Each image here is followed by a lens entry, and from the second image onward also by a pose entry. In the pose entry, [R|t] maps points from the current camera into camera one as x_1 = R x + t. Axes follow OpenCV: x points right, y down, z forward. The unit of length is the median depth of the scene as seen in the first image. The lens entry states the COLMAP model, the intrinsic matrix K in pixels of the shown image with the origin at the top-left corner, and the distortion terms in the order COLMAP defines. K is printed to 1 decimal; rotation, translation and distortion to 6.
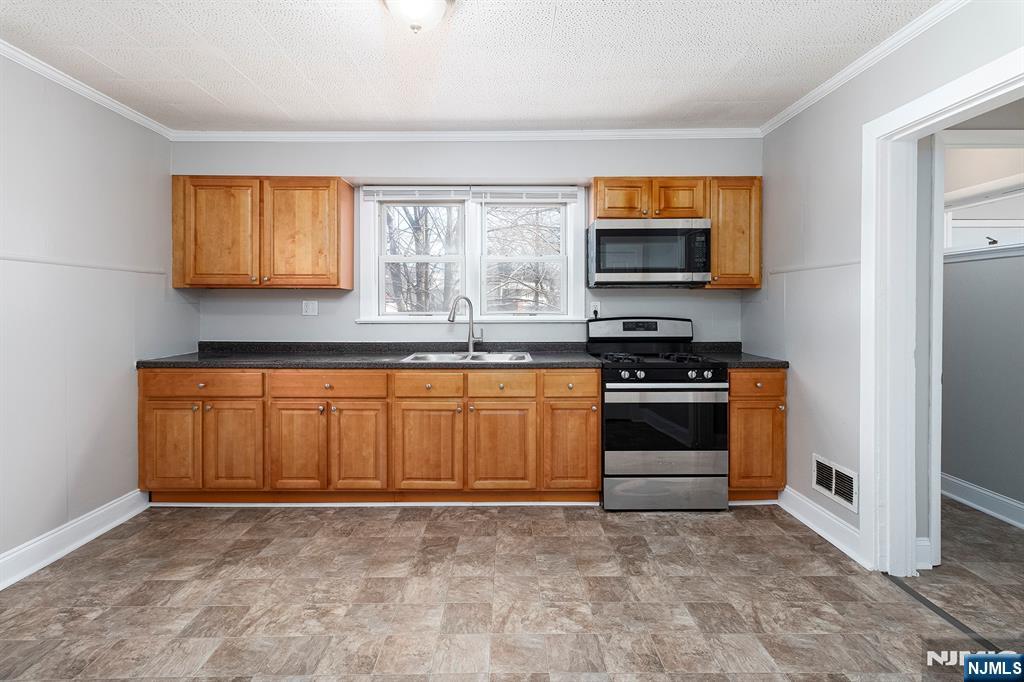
lens RADIAL K [[513.9, 0, 507.2], [0, 513.9, 311.6], [0, 0, 1]] dist [0.001913, 0.000607]
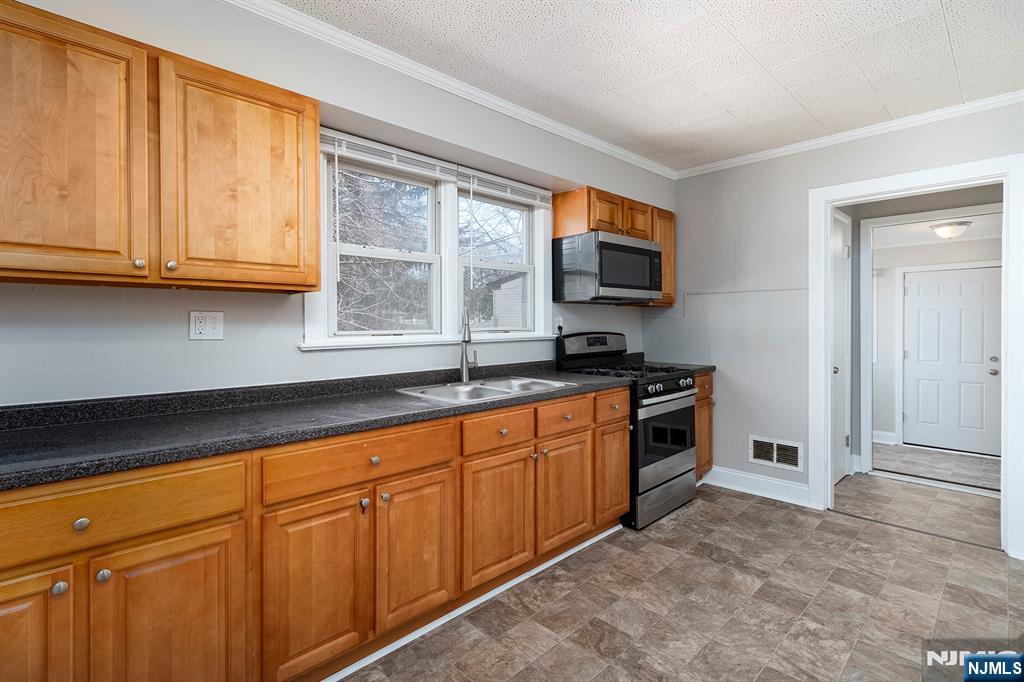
lens RADIAL K [[490.0, 0, 533.6], [0, 490.0, 328.0], [0, 0, 1]] dist [-0.001539, -0.000314]
pose [[0.703134, -0.011176, 0.710970, -0.607870], [0.010446, 0.999931, 0.005387, -0.005089], [-0.710981, 0.003640, 0.703202, 0.482990]]
